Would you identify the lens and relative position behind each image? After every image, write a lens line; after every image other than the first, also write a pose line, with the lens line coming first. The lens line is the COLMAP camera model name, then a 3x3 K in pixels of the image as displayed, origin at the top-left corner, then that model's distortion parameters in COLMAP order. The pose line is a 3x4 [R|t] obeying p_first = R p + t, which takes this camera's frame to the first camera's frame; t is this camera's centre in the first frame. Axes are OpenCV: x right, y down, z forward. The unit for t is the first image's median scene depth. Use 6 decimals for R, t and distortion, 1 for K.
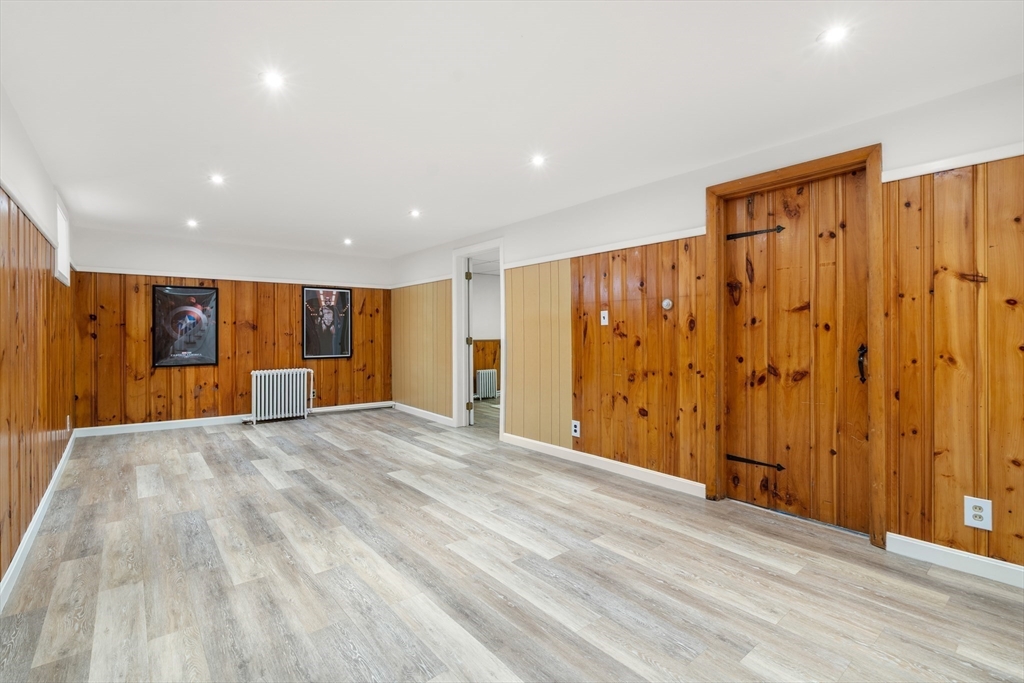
lens RADIAL K [[469.9, 0, 509.7], [0, 469.9, 333.5], [0, 0, 1]] dist [-0.004447, 0.000248]
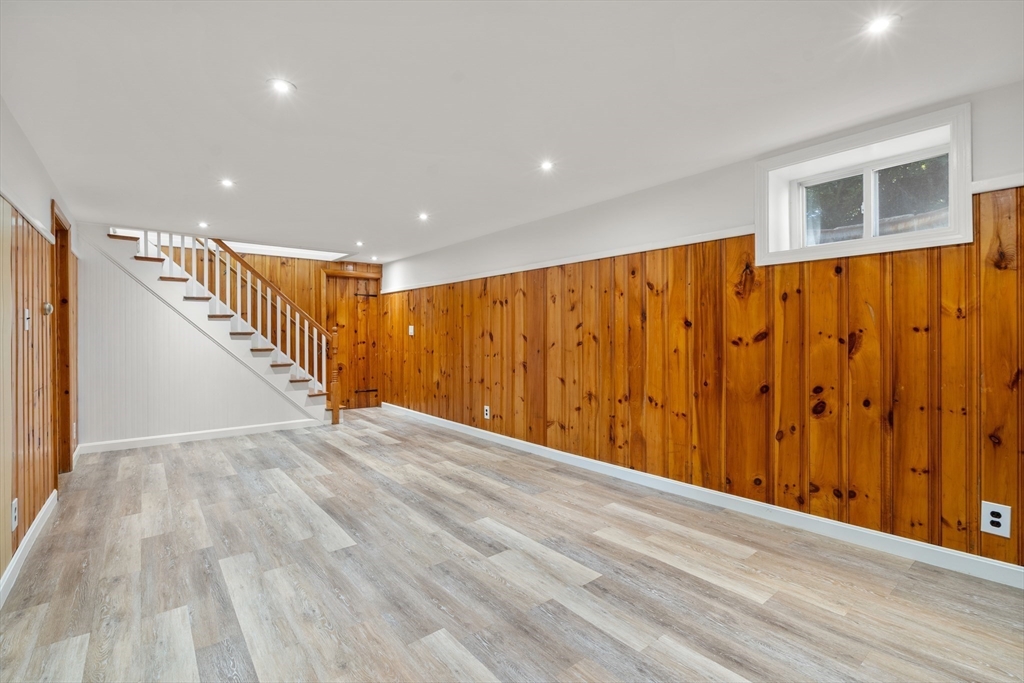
lens RADIAL K [[469.9, 0, 509.7], [0, 469.9, 333.5], [0, 0, 1]] dist [-0.004447, 0.000248]
pose [[-0.999770, 0.009601, 0.019155, -0.617695], [0.009664, 0.999948, 0.003200, -0.010787], [-0.019123, 0.003384, -0.999811, 2.070436]]
